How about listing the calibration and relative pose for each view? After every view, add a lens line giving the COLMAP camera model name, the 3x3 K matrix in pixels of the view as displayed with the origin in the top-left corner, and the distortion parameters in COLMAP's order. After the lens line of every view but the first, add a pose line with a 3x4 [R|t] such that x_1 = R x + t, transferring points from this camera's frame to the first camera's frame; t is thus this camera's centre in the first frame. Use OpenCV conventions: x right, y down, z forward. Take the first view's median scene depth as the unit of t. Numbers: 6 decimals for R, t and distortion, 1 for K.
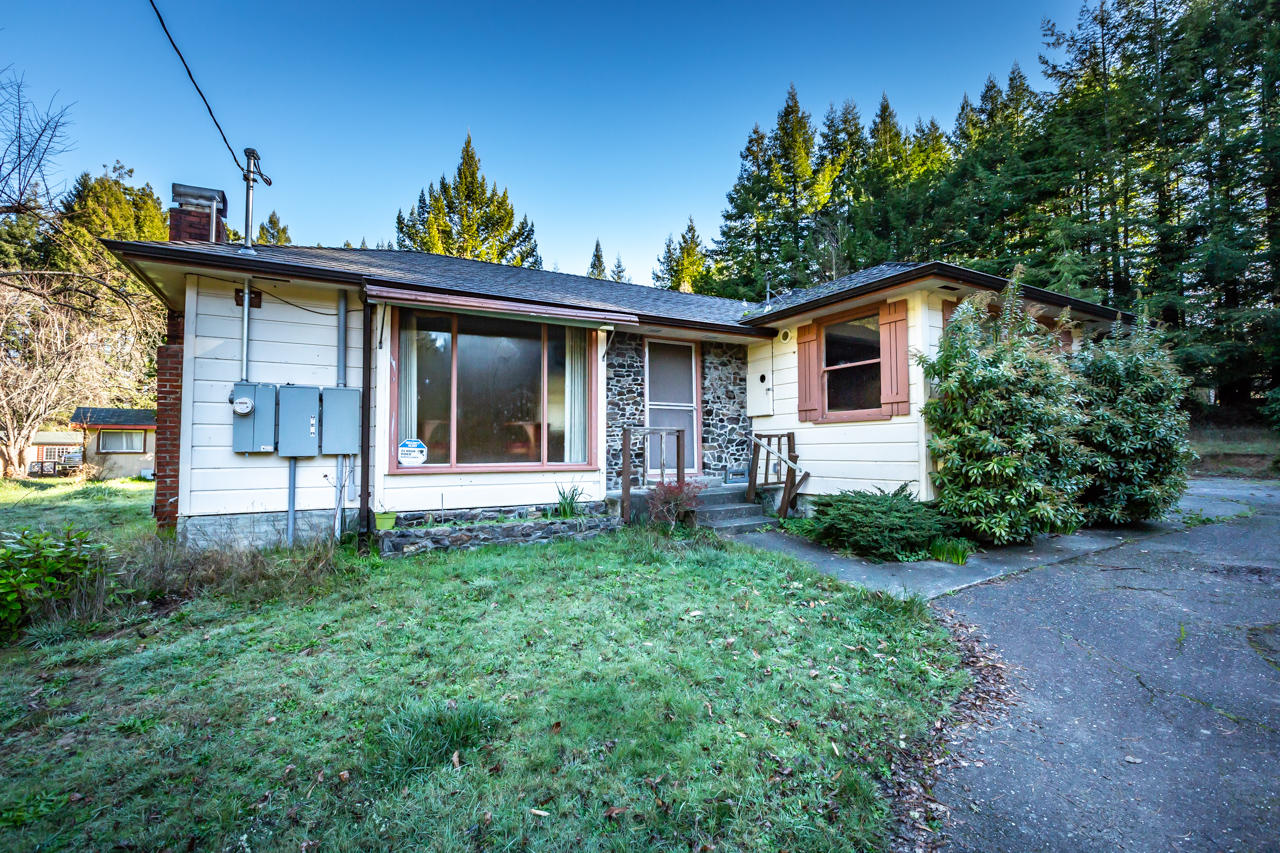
lens RADIAL K [[574.0, 0, 637.7], [0, 574.0, 425.7], [0, 0, 1]] dist [0.003827, -0.000572]
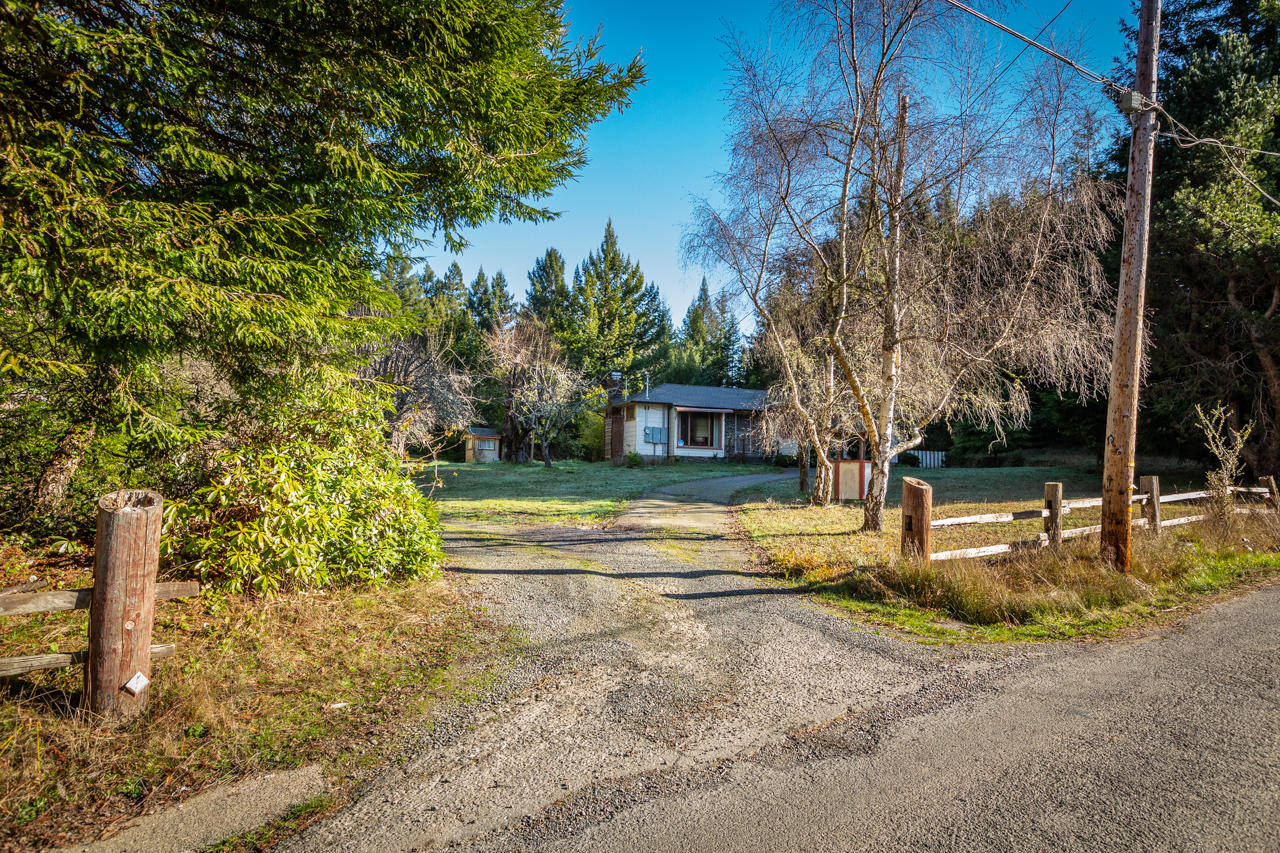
lens RADIAL K [[758.7, 0, 641.5], [0, 758.7, 423.4], [0, 0, 1]] dist [-0.001182, -0.000022]
pose [[0.991131, 0.016840, -0.131819, 0.012755], [-0.021561, 0.999173, -0.034475, 0.018090], [0.131129, 0.037012, 0.990674, -0.833706]]
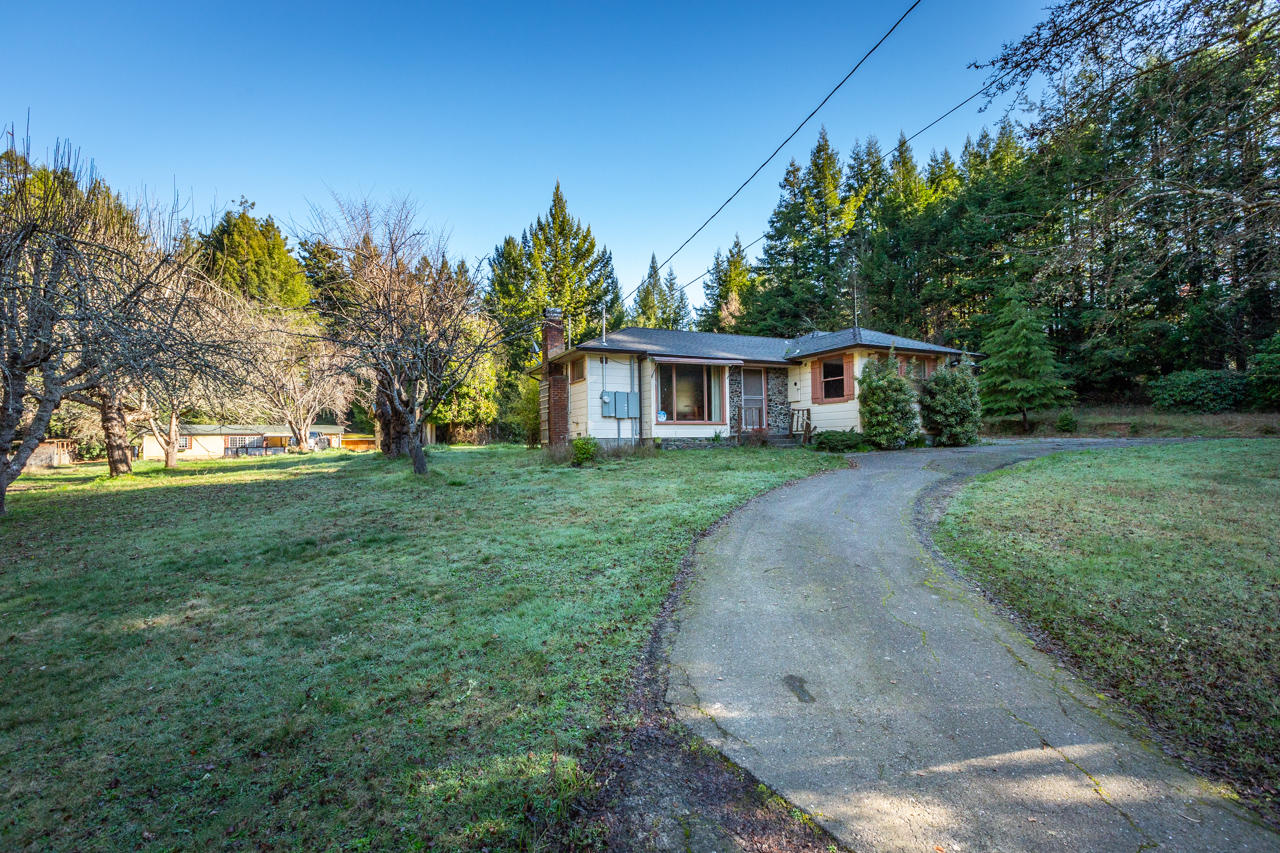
lens RADIAL K [[574.0, 0, 639.9], [0, 574.0, 423.4], [0, 0, 1]] dist [0.003827, -0.000572]
pose [[0.997966, -0.012007, -0.062607, -0.056670], [0.012624, 0.999875, 0.009467, 0.009149], [0.062486, -0.010238, 0.997993, -0.290026]]
